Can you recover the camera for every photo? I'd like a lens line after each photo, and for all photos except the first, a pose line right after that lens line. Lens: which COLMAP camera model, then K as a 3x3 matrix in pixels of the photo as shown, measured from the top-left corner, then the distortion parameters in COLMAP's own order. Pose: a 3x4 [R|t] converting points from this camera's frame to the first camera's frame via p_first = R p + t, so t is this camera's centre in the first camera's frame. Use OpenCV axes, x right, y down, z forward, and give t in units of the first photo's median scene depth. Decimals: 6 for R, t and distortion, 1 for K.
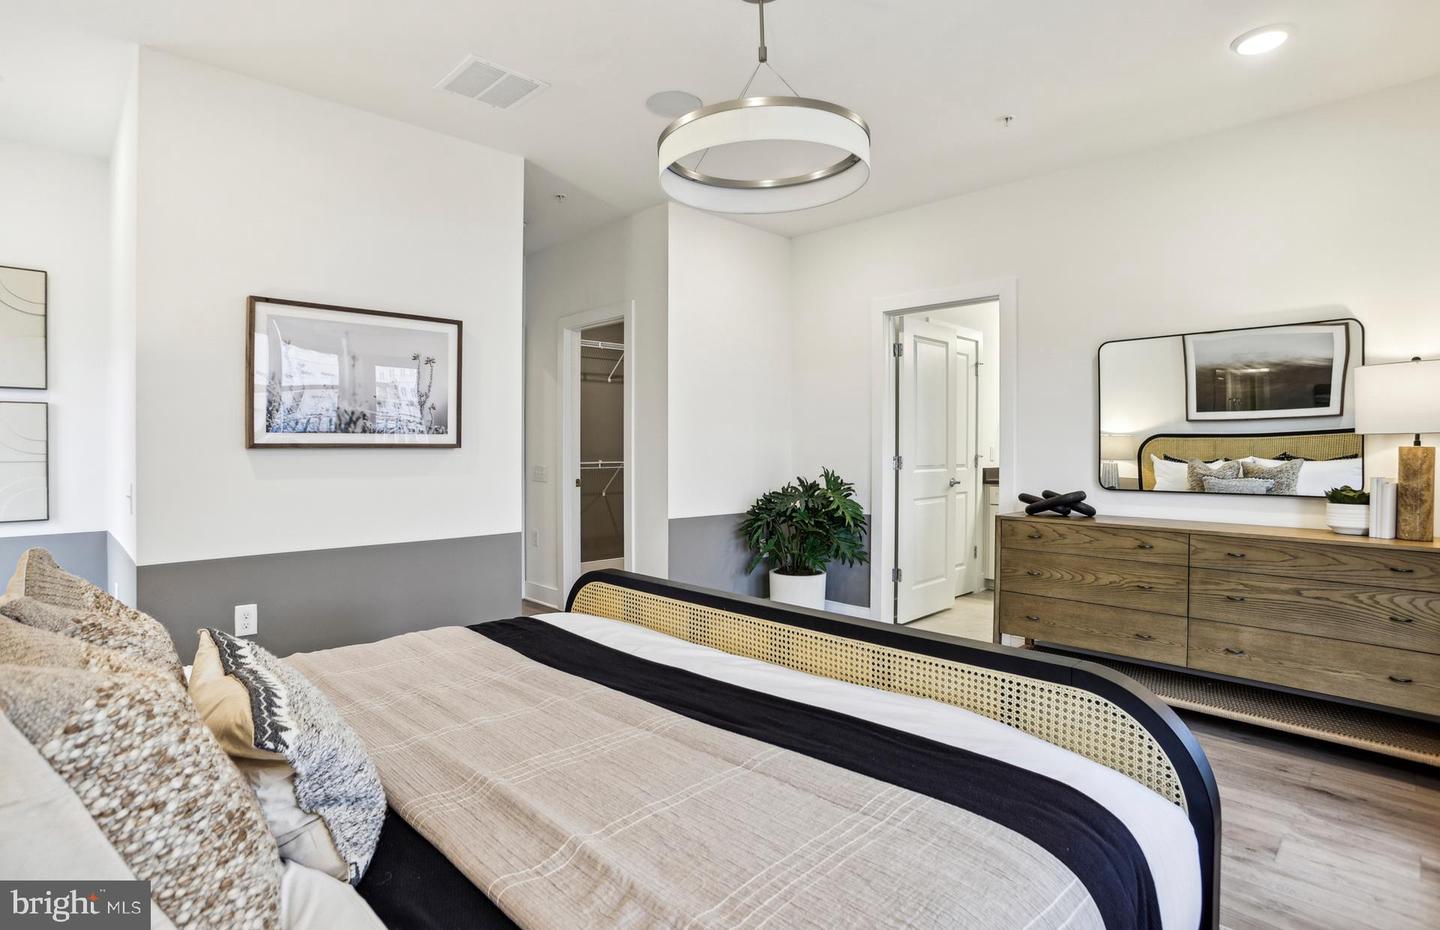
lens RADIAL K [[732.2, 0, 717.8], [0, 732.2, 454.2], [0, 0, 1]] dist [-0.065113, 0.001113]
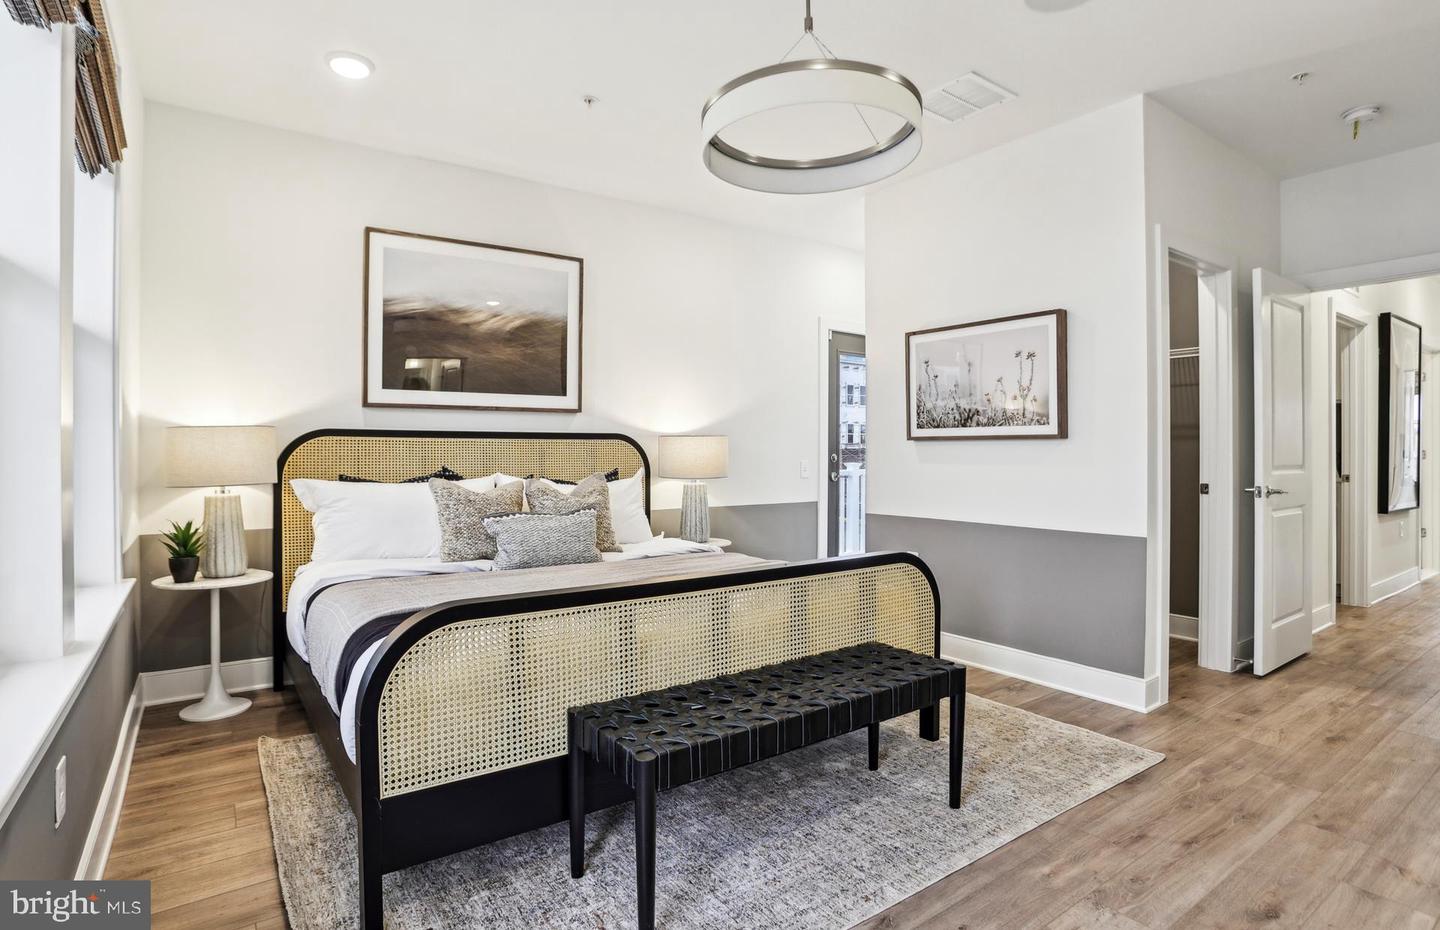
lens RADIAL K [[732.2, 0, 717.8], [0, 732.2, 454.2], [0, 0, 1]] dist [-0.065113, 0.001113]
pose [[-0.152535, 0.010384, -0.988244, 0.748115], [-0.007005, 0.999908, 0.011588, 0.004661], [0.988273, 0.008690, -0.152448, 0.770599]]
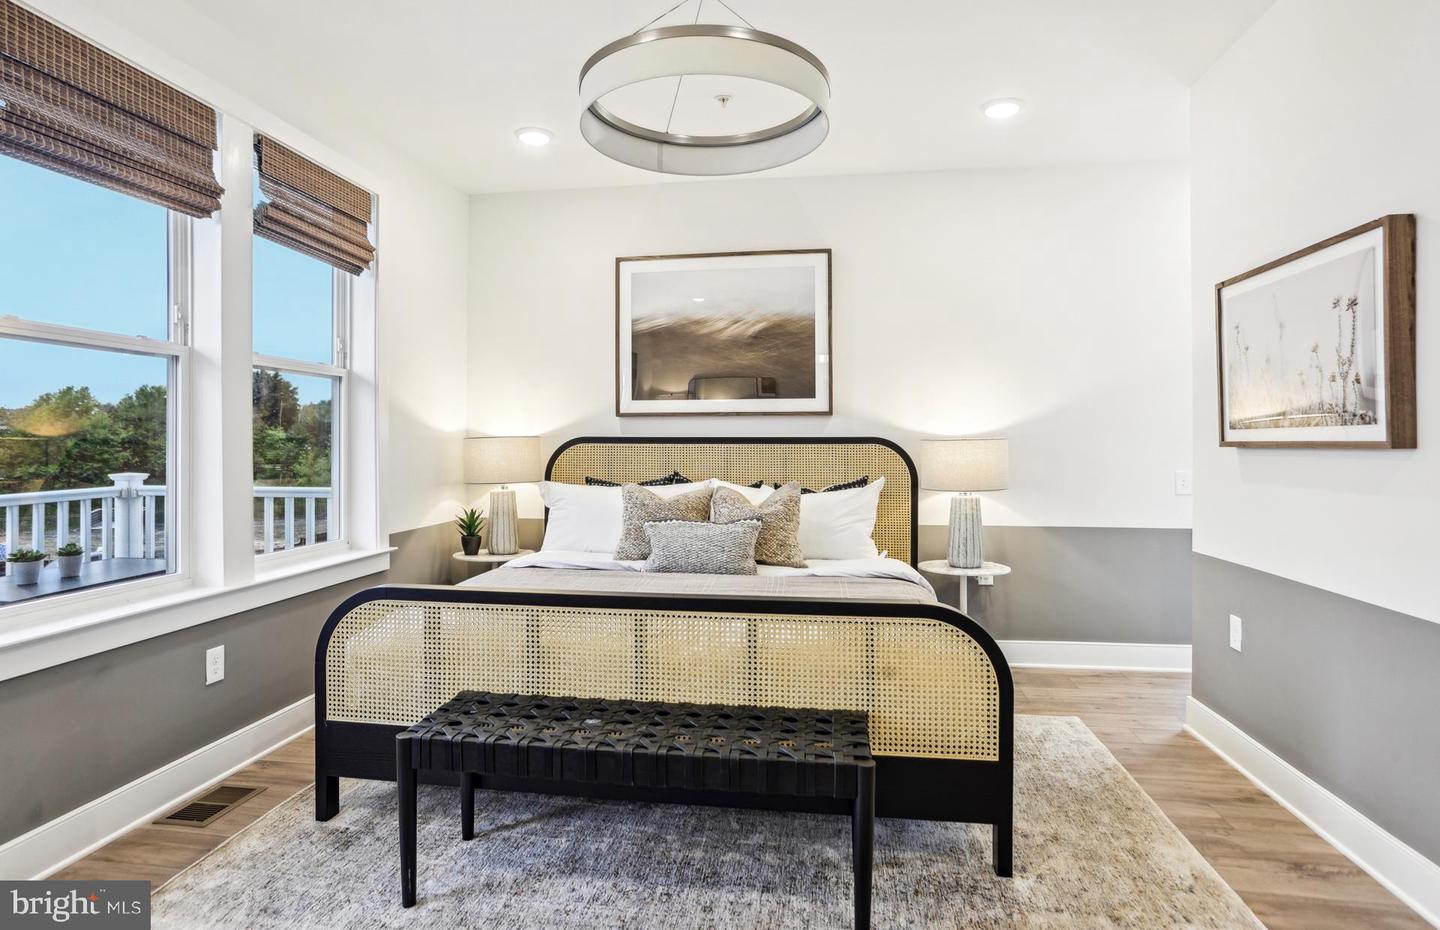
lens RADIAL K [[812.9, 0, 712.6], [0, 812.9, 449.9], [0, 0, 1]] dist [-0.069461, 0.051445]
pose [[-0.797273, 0.010812, -0.603521, 0.455871], [-0.000657, 0.999823, 0.018780, -0.020748], [0.603618, 0.015369, -0.797126, 1.298902]]
